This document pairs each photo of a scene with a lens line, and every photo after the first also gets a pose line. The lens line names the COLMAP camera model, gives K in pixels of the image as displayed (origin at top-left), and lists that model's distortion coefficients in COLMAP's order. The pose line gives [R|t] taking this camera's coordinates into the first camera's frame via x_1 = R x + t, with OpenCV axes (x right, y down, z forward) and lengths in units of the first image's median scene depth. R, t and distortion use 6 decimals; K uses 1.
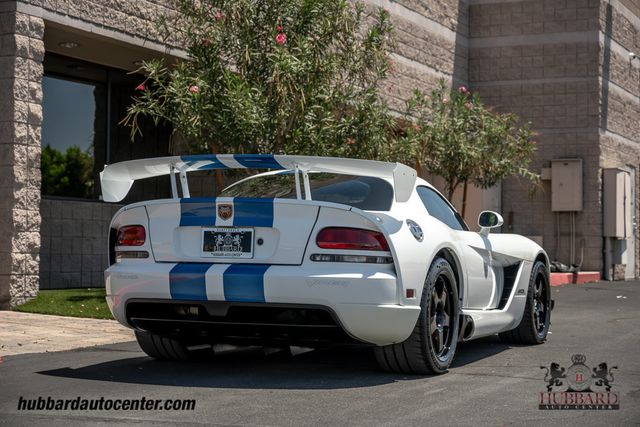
lens RADIAL K [[1322.8, 0, 320.4], [0, 1322.8, 212.8], [0, 0, 1]] dist [0.064167, 0.000000]
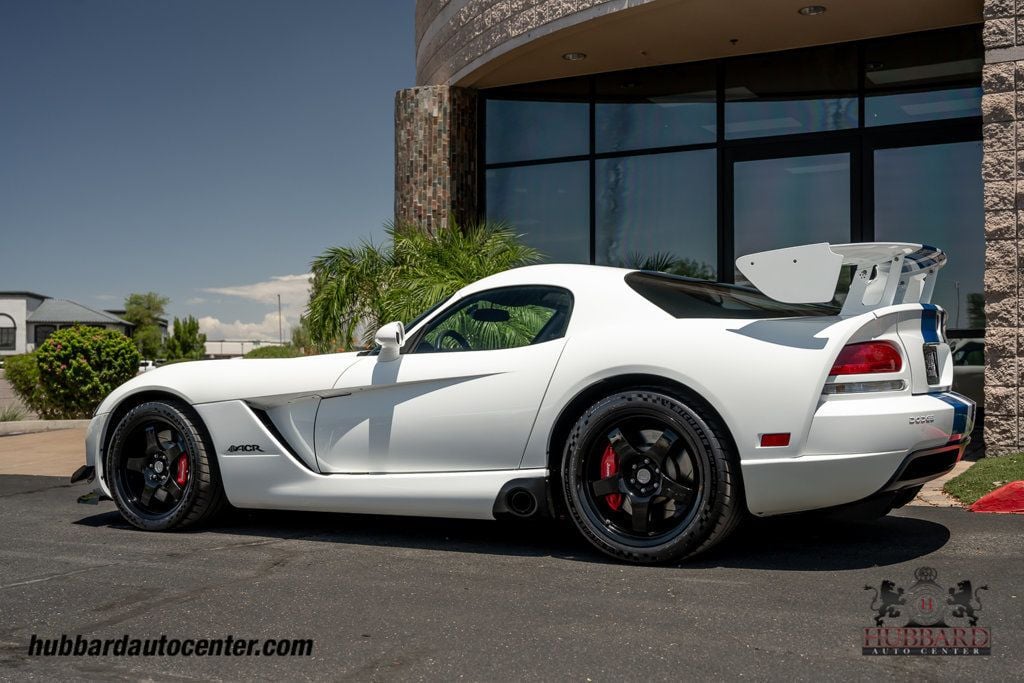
lens RADIAL K [[1249.1, 0, 502.8], [0, 1249.1, 340.4], [0, 0, 1]] dist [0.010566, 0.000000]
pose [[-0.085024, -0.039975, -0.995577, 0.486120], [0.031788, 0.998577, -0.042810, 0.025446], [0.995872, -0.035287, -0.083632, 0.771775]]
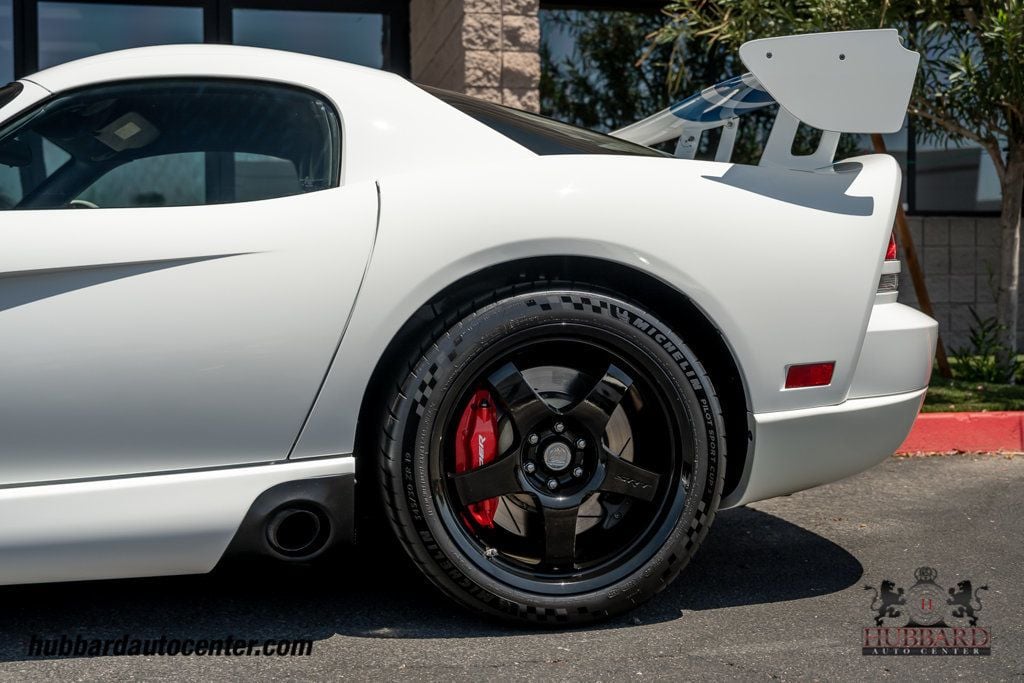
lens RADIAL K [[1298.4, 0, 510.4], [0, 1298.4, 352.0], [0, 0, 1]] dist [0.002756, 0.000000]
pose [[0.580585, 0.012265, -0.814108, 0.258909], [0.040101, 0.998242, 0.043637, 0.026342], [0.813212, -0.057982, 0.579072, 0.656223]]
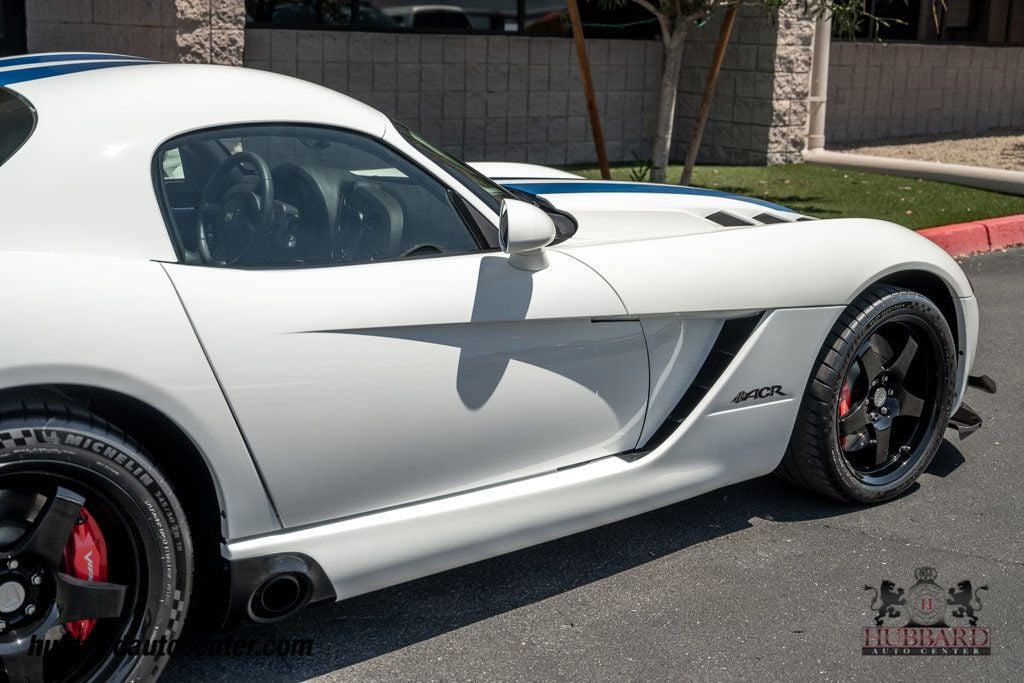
lens RADIAL K [[1391.3, 0, 501.9], [0, 1391.3, 340.3], [0, 0, 1]] dist [0.016290, 0.000000]
pose [[0.878568, 0.121676, -0.461858, 0.201411], [-0.006503, 0.969963, 0.243167, -0.035479], [0.477573, -0.210635, 0.852970, 0.494782]]
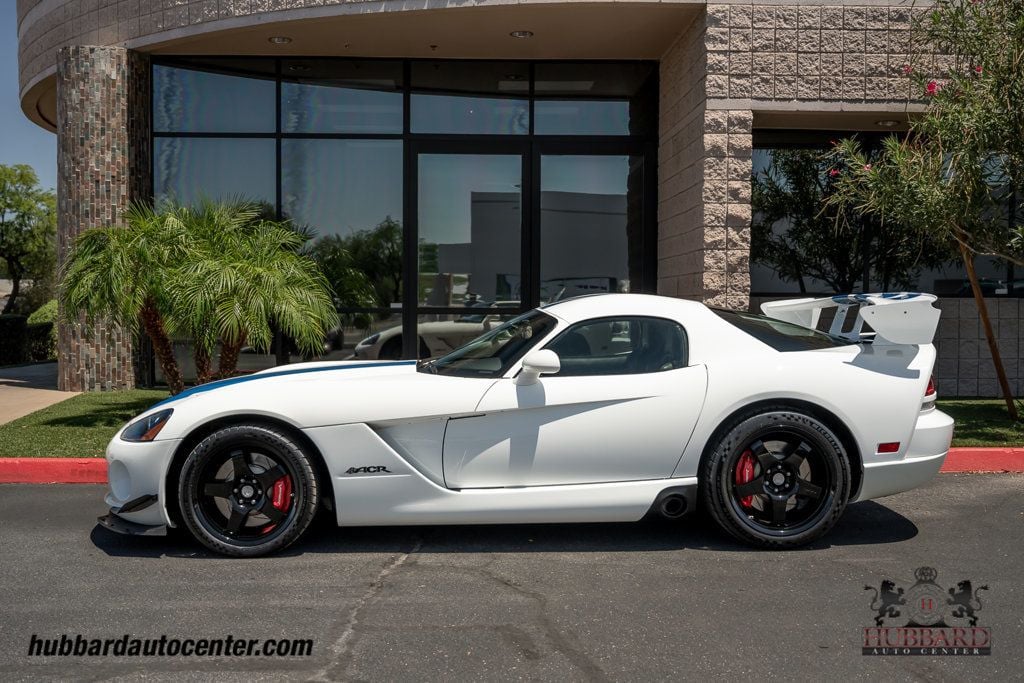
lens RADIAL K [[1154.9, 0, 514.4], [0, 1154.9, 346.3], [0, 0, 1]] dist [0.002928, 0.000000]
pose [[0.448763, 0.023222, -0.893349, 0.447064], [0.030954, 0.998659, 0.041509, -0.020721], [0.893115, -0.046280, 0.447442, 0.492319]]
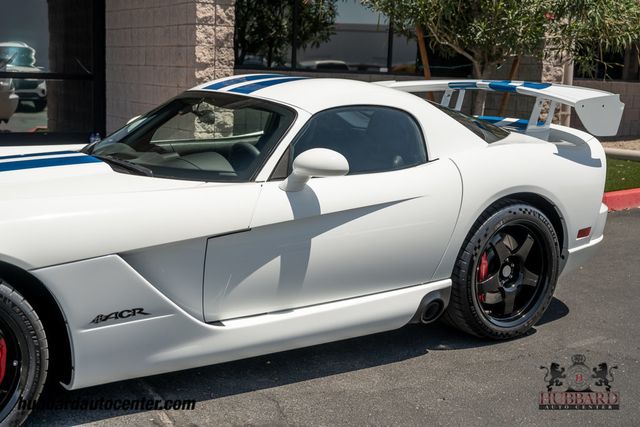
lens RADIAL K [[840.2, 0, 323.2], [0, 840.2, 211.4], [0, 0, 1]] dist [0.024234, 0.000000]
pose [[0.854049, 0.105010, -0.509484, 0.198559], [-0.010467, 0.982684, 0.184996, -0.030736], [0.520088, -0.152663, 0.840359, 0.471287]]
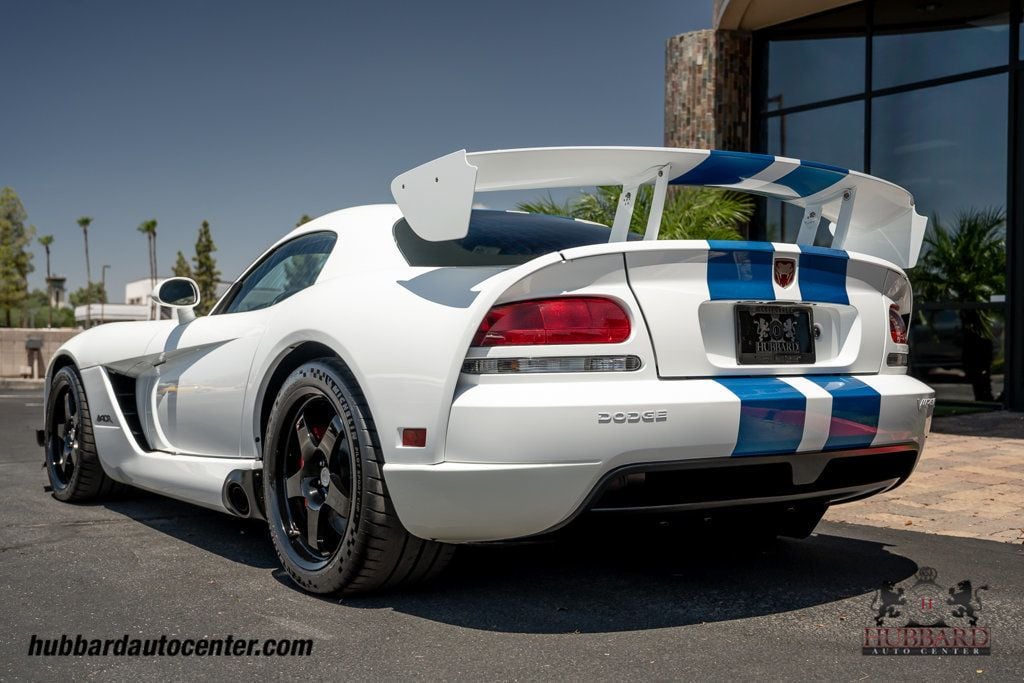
lens RADIAL K [[1186.3, 0, 511.4], [0, 1186.3, 343.1], [0, 0, 1]] dist [0.018029, 0.000000]
pose [[-0.494068, -0.019380, -0.869207, 0.315258], [0.007582, 0.999617, -0.026598, 0.028690], [0.869390, -0.019731, -0.493732, 0.957115]]
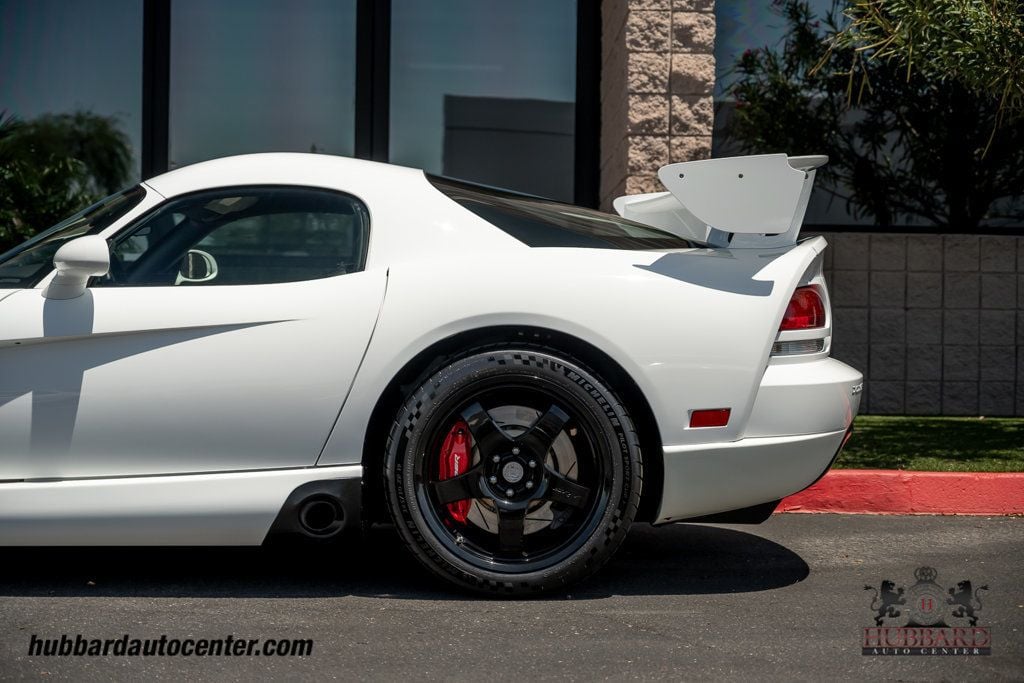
lens RADIAL K [[2110.0, 0, 508.0], [0, 2110.0, 349.6], [0, 0, 1]] dist [0.037736, 0.000000]
pose [[0.417888, 0.006535, -0.908475, 0.508947], [0.021042, 0.999636, 0.016870, 0.018082], [0.908255, -0.026166, 0.417599, 0.590433]]
